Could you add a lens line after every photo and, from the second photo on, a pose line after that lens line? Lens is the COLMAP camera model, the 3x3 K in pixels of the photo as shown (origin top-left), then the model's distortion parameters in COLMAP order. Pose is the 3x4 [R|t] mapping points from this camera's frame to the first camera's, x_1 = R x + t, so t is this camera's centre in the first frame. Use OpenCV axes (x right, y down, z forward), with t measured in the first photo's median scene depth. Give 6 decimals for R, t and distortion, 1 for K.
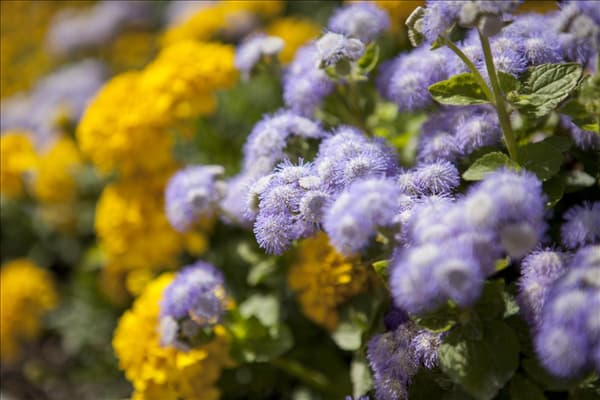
lens RADIAL K [[1162.9, 0, 300.0], [0, 1162.9, 200.0], [0, 0, 1]] dist [0.220306, 0.046440]
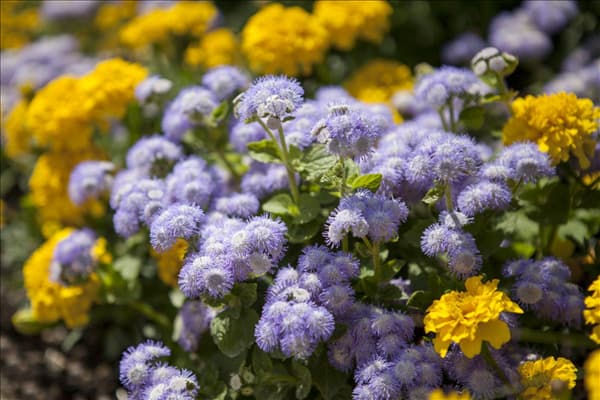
lens RADIAL K [[1173.9, 0, 300.0], [0, 1173.9, 200.0], [0, 0, 1]] dist [0.536243, -0.073984]
pose [[0.983957, 0.172887, -0.044040, 0.244730], [-0.168247, 0.981319, 0.093306, -0.171167], [0.059349, -0.084399, 0.994663, -0.464513]]
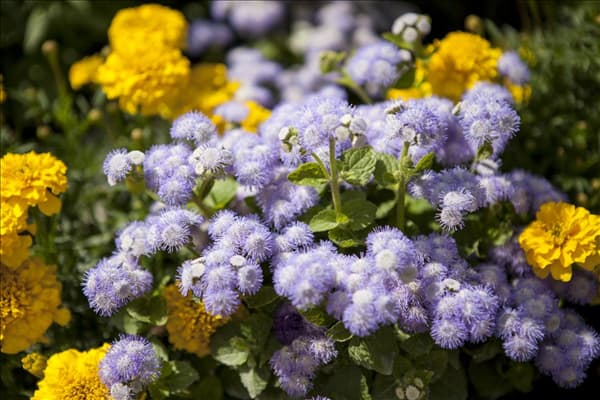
lens RADIAL K [[1162.9, 0, 300.0], [0, 1162.9, 200.0], [0, 0, 1]] dist [0.220306, 0.046440]
pose [[0.785501, -0.212706, 0.581157, -0.692956], [0.157307, 0.976859, 0.144915, -0.263880], [-0.598533, -0.022411, 0.800784, -0.154012]]
